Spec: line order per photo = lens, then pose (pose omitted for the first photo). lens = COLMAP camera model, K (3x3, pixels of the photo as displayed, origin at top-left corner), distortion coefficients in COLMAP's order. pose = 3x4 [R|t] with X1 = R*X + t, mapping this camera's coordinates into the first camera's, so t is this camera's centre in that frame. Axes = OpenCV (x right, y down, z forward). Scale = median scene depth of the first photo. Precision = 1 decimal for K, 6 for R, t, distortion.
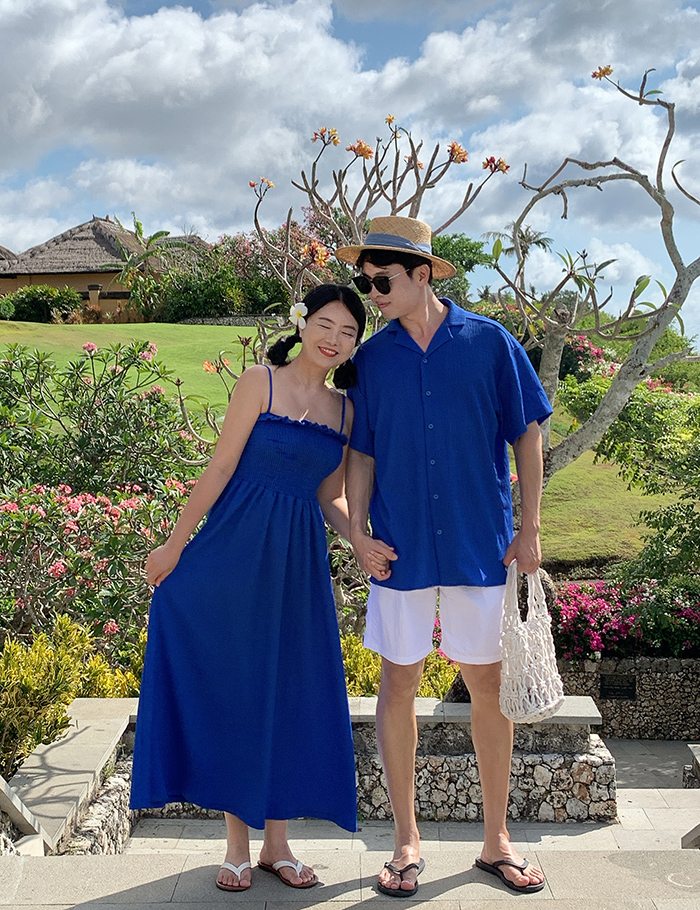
lens RADIAL K [[1136.6, 0, 328.3], [0, 1136.6, 454.3], [0, 0, 1]] dist [-0.237405, -0.018123]
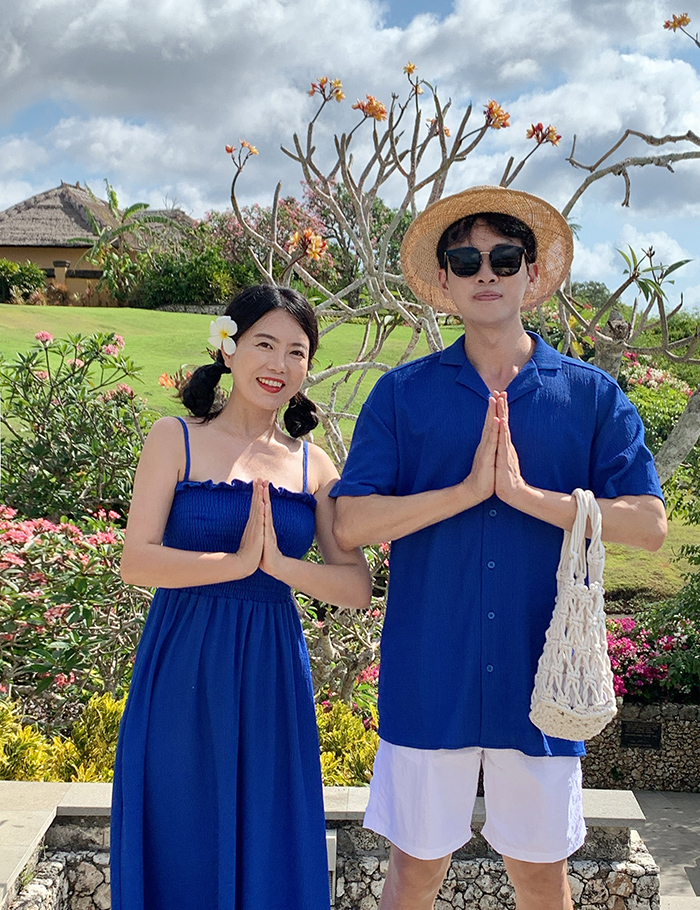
lens RADIAL K [[1501.1, 0, 349.9], [0, 1501.1, 489.5], [0, 0, 1]] dist [-0.019529, -0.965129]
pose [[0.999169, 0.033071, 0.023814, -0.005589], [-0.032734, 0.999360, -0.014432, 0.027539], [-0.024276, 0.013640, 0.999612, -0.127059]]
